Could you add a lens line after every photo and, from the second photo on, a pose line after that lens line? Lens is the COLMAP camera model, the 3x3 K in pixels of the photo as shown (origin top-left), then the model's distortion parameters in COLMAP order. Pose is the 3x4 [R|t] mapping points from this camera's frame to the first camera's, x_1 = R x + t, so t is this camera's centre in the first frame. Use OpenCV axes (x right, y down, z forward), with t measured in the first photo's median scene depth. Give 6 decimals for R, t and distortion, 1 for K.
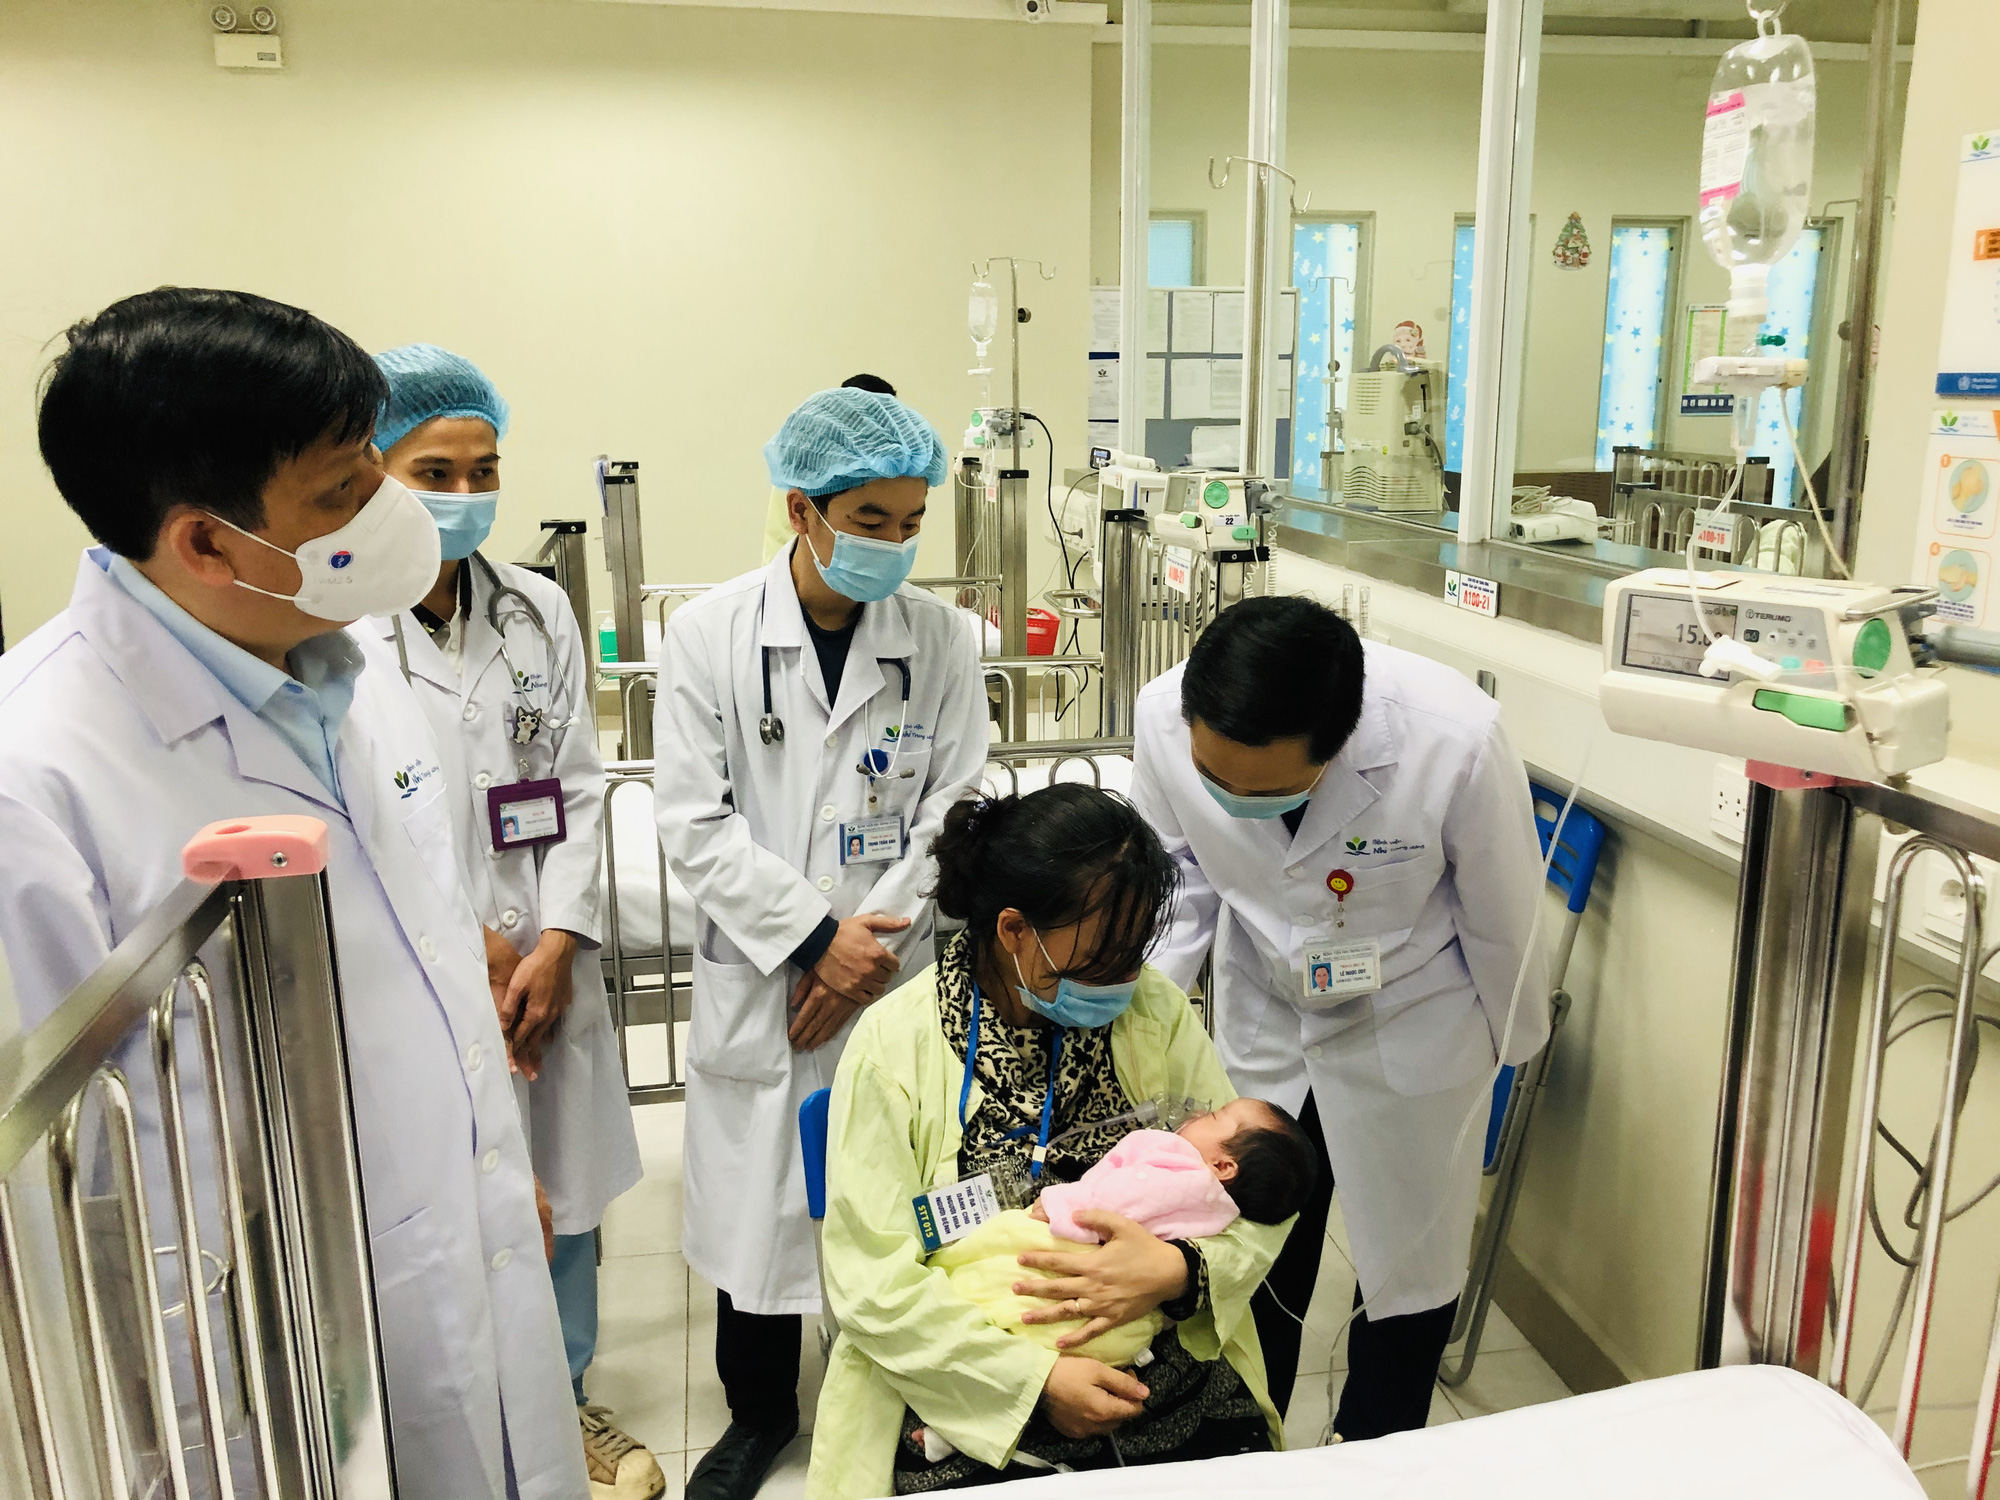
lens RADIAL K [[1662.2, 0, 1000.0], [0, 1662.2, 750.0], [0, 0, 1]] dist [0.006167, 0.001672]
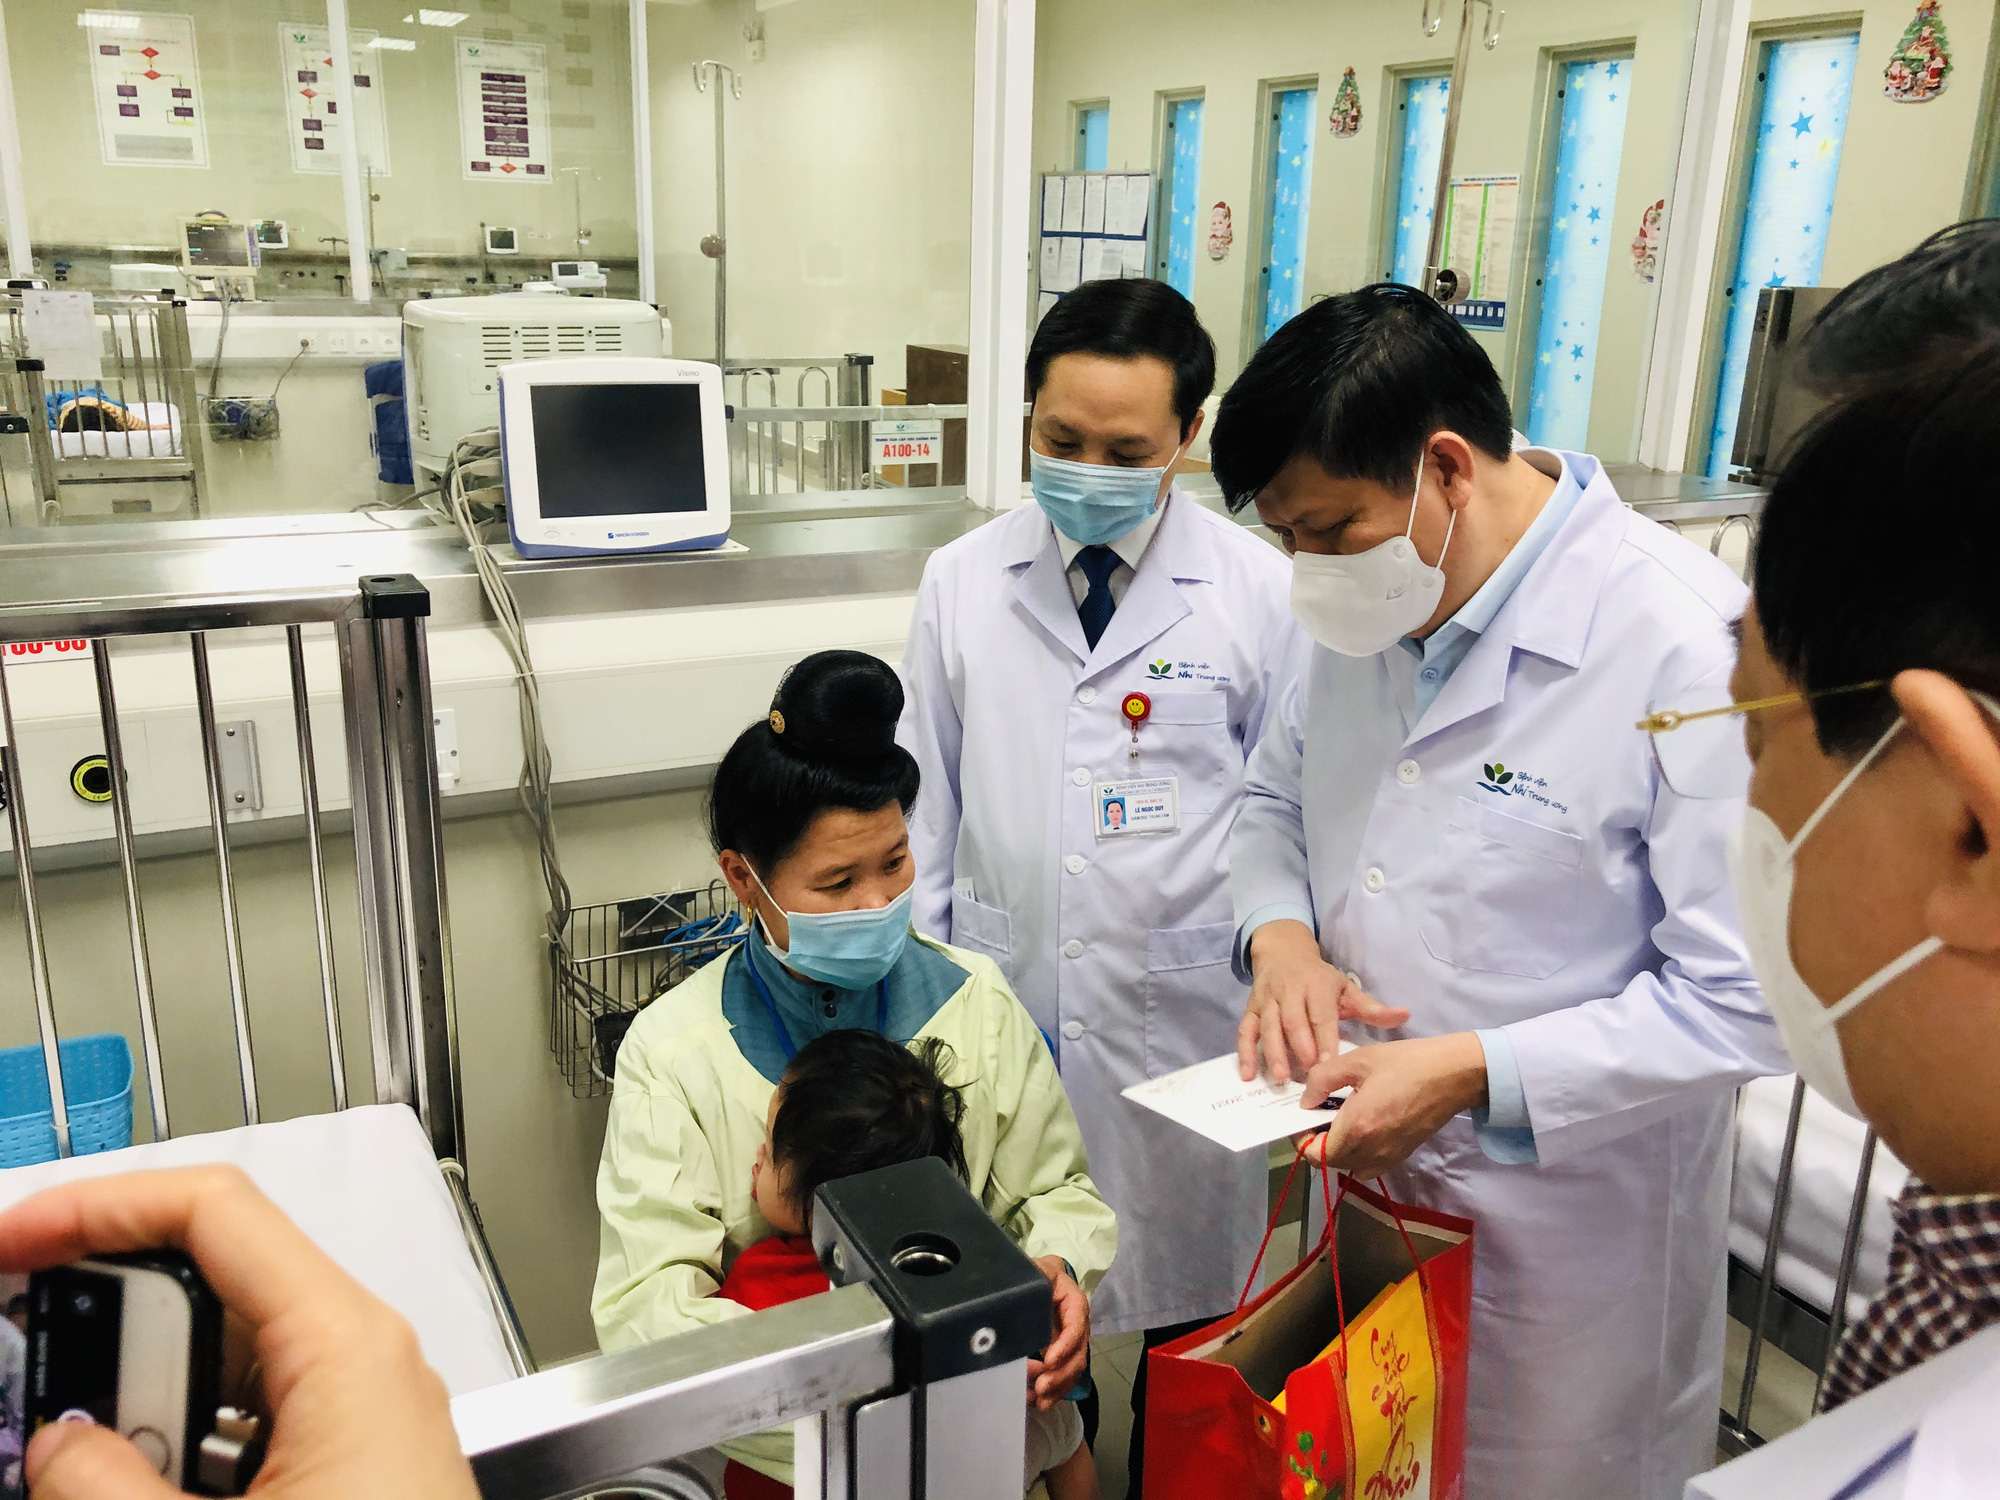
lens RADIAL K [[1662.2, 0, 1000.0], [0, 1662.2, 750.0], [0, 0, 1]] dist [0.006167, 0.001672]
pose [[0.275652, 0.293588, -0.915326, 1.158722], [-0.242067, 0.942732, 0.229479, -0.149787], [0.930279, 0.158314, 0.330934, 0.615825]]
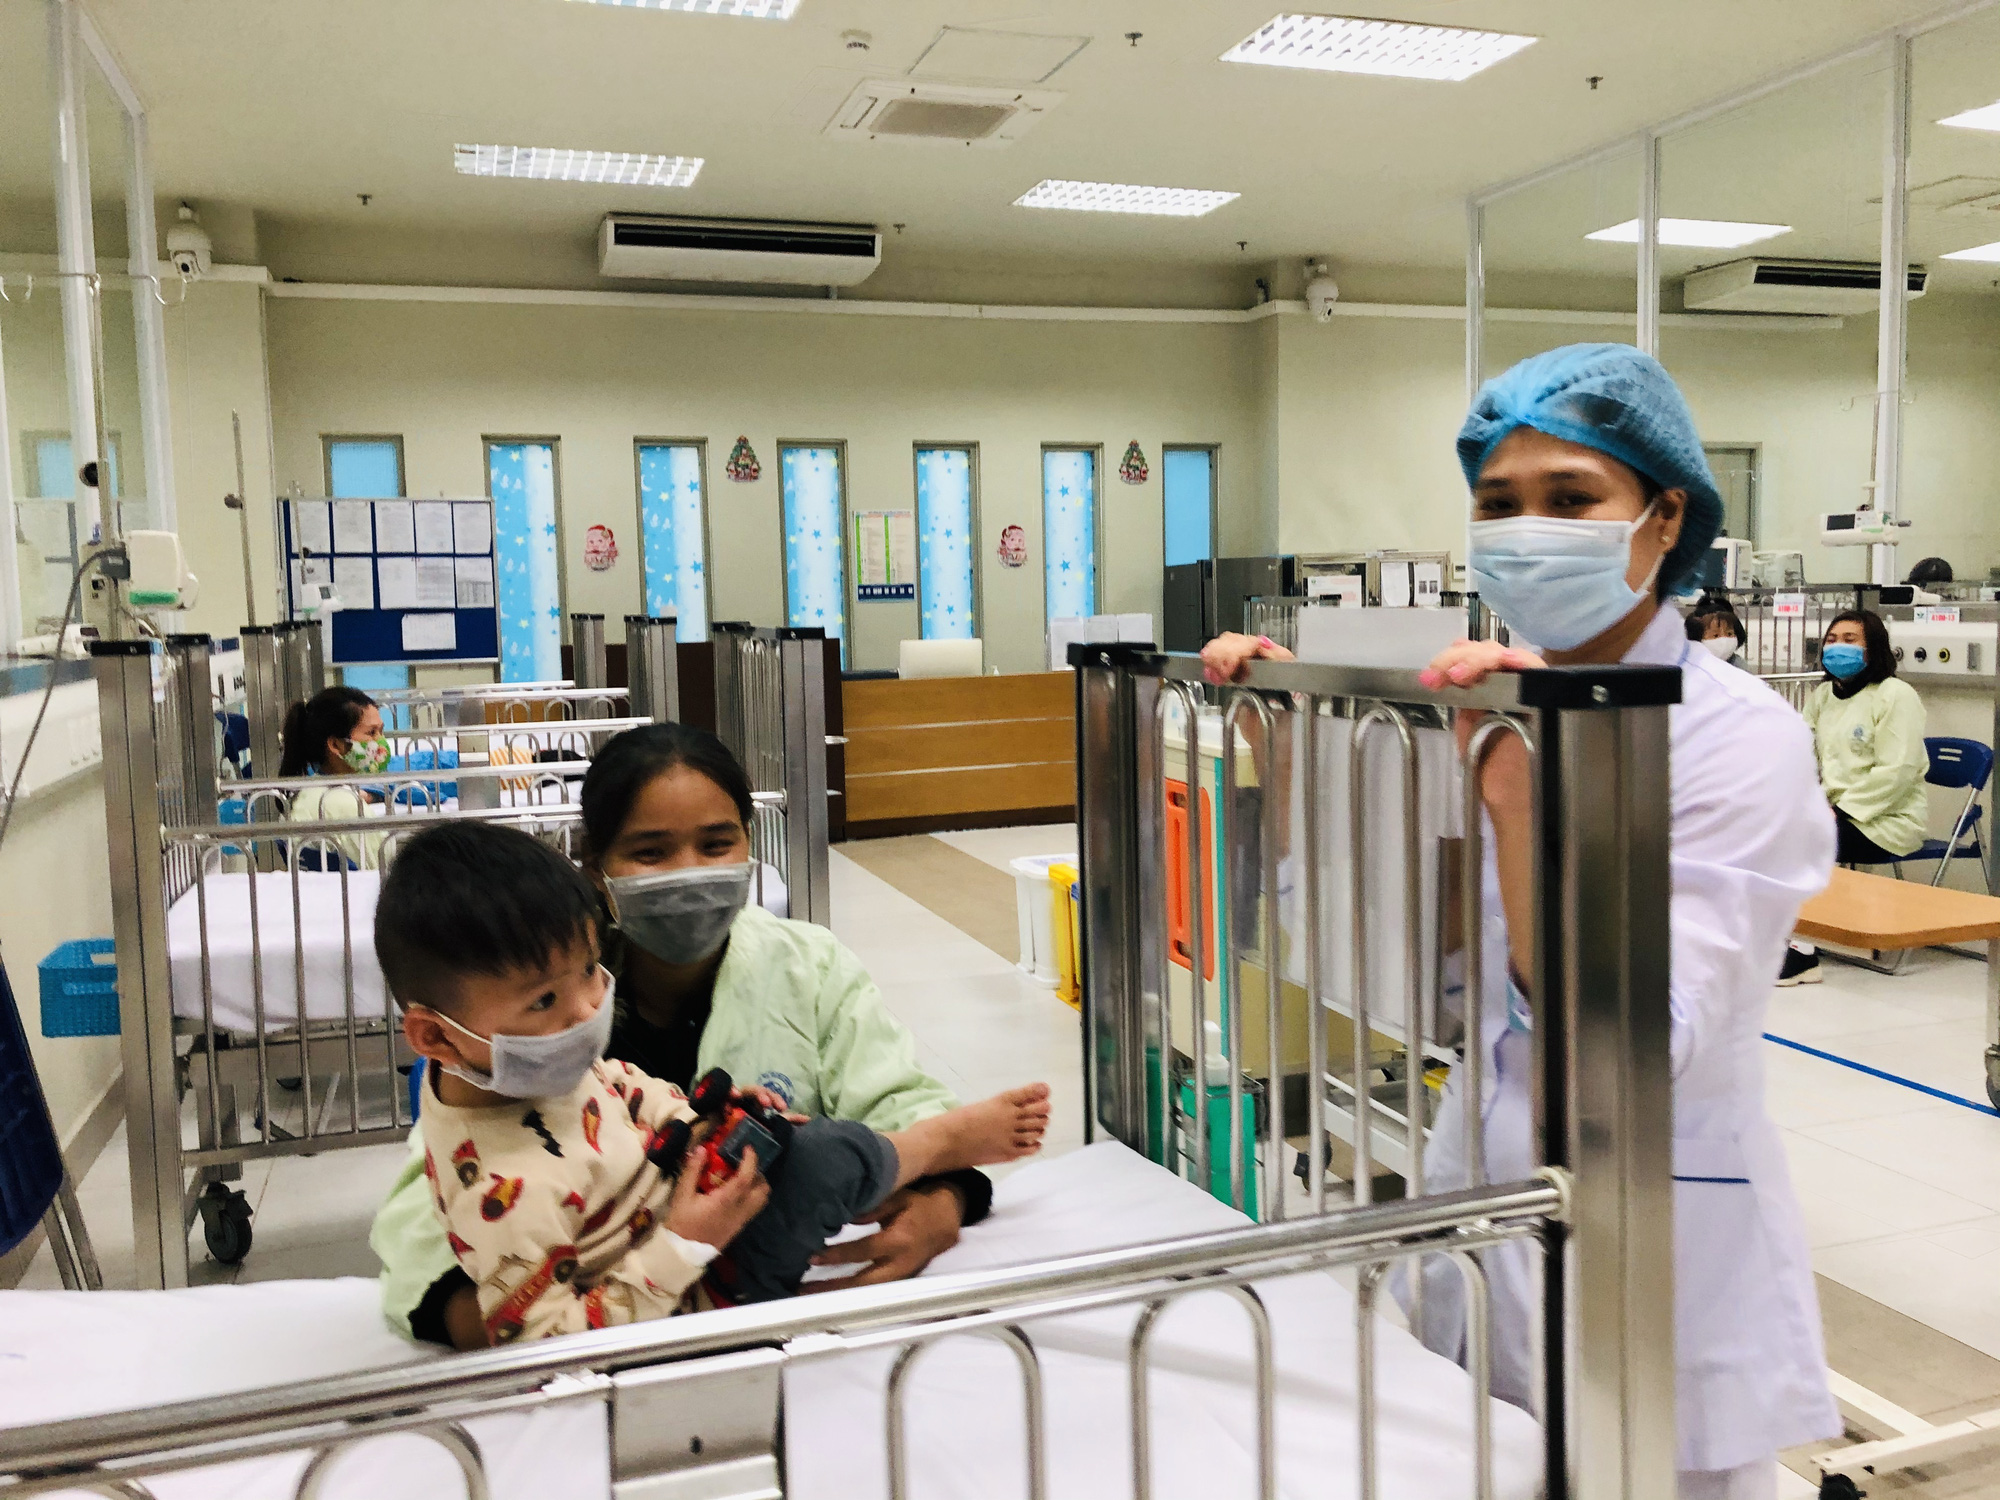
lens RADIAL K [[1624.6, 0, 998.9], [0, 1624.6, 770.3], [0, 0, 1]] dist [-0.000893, 0.000168]
pose [[0.990471, -0.030185, 0.134374, 0.363797], [0.046997, 0.991199, -0.123756, 0.070305], [-0.129456, 0.128892, 0.983172, -0.147292]]
